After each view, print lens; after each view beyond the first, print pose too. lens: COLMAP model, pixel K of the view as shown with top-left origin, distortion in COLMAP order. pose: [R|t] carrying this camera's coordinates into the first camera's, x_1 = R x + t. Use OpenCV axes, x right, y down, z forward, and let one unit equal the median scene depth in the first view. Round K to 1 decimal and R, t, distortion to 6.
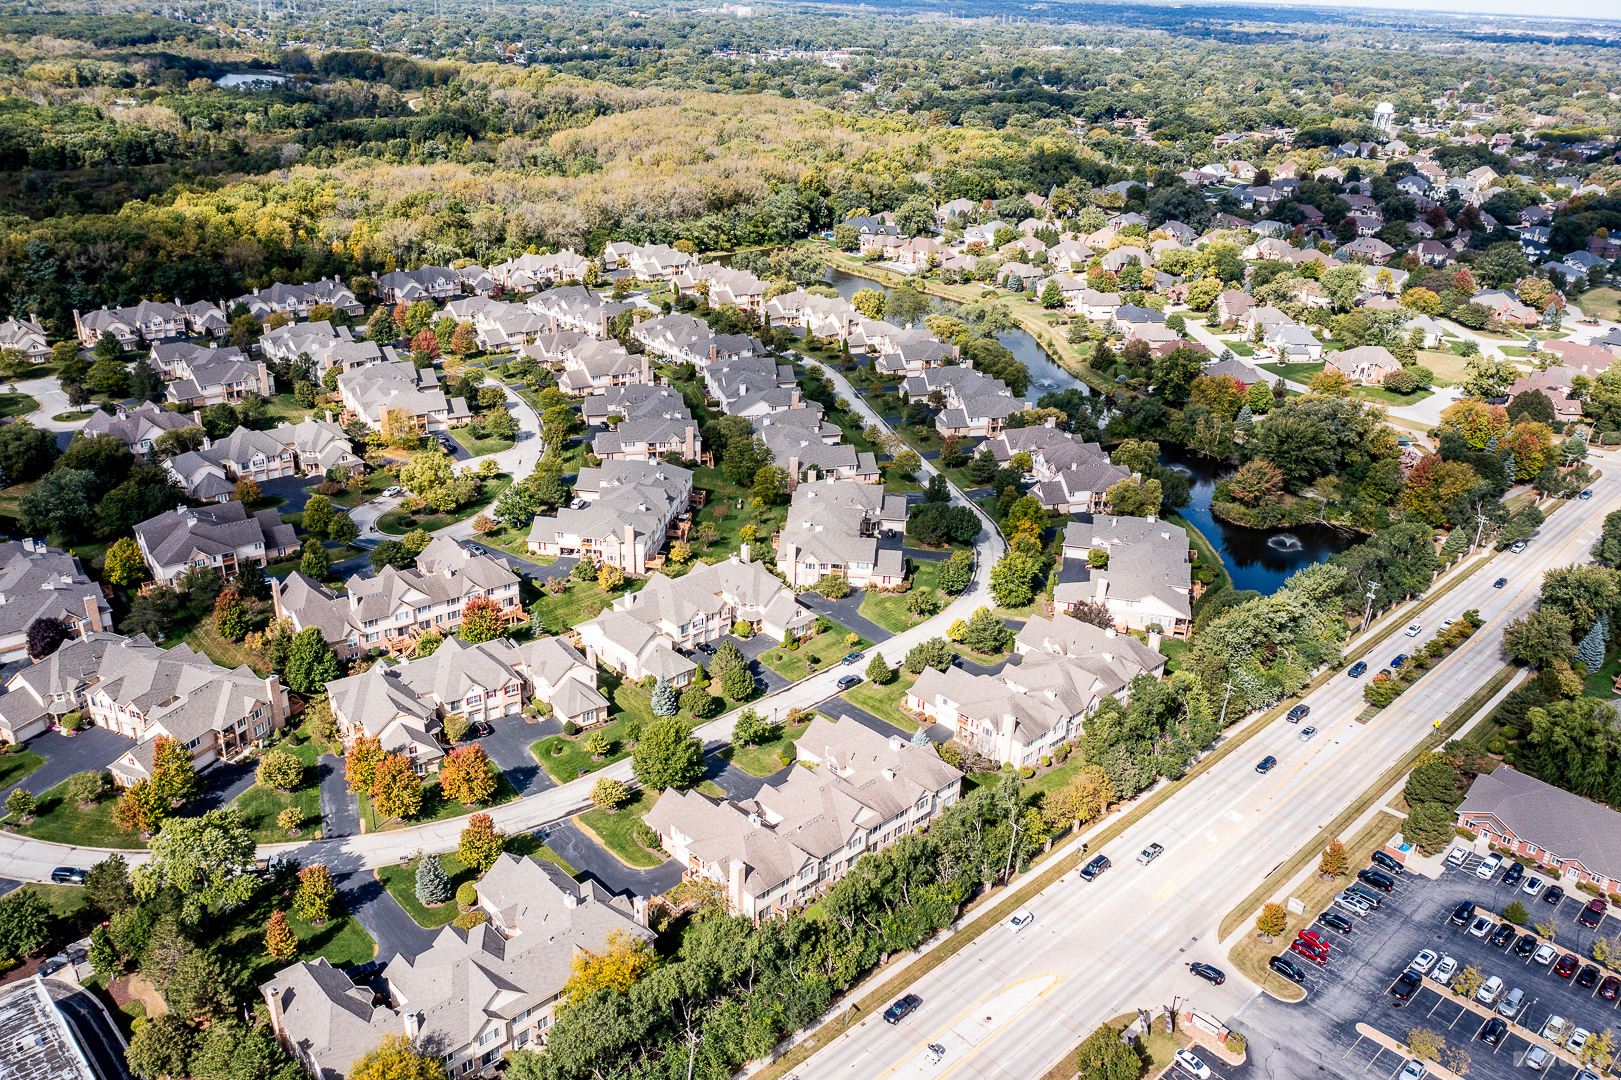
lens RADIAL K [[1264.3, 0, 810.5], [0, 1264.3, 540.0], [0, 0, 1]] dist [-0.012822, 0.006742]
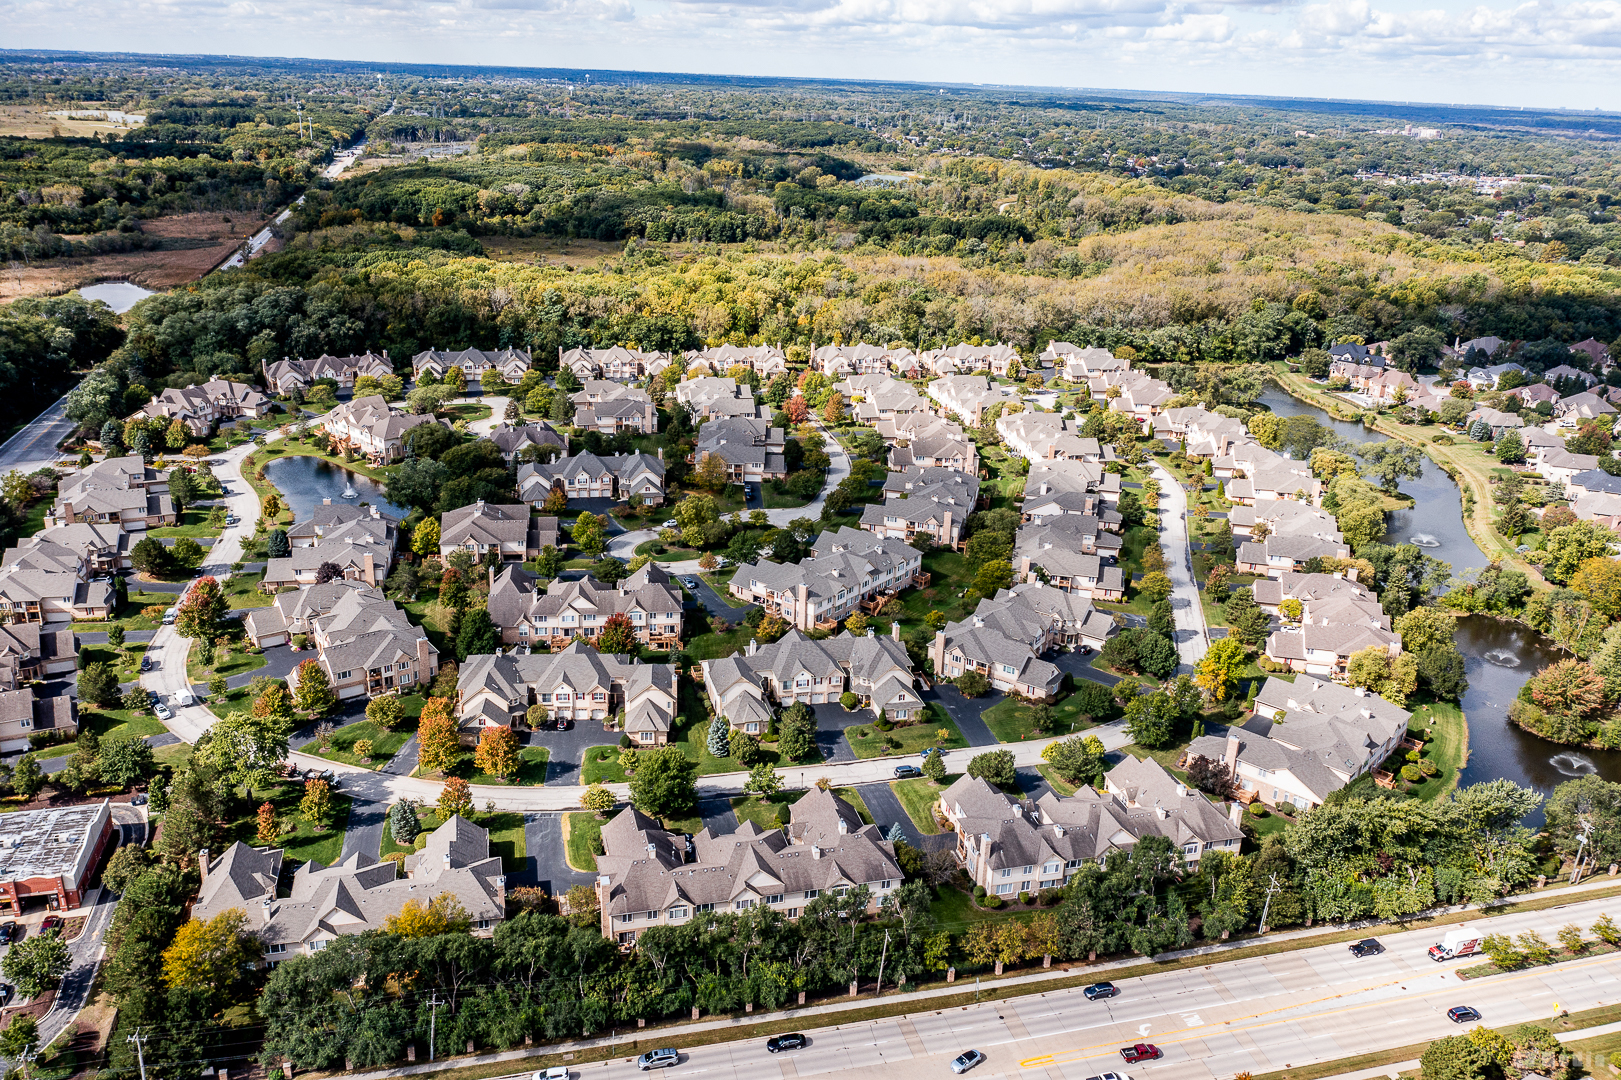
lens RADIAL K [[1264.3, 0, 810.5], [0, 1264.3, 540.0], [0, 0, 1]] dist [-0.012822, 0.006742]
pose [[0.876483, 0.166870, -0.451588, 0.198160], [-0.202984, 0.978648, -0.032342, -0.008983], [0.436549, 0.120012, 0.891640, 0.036424]]
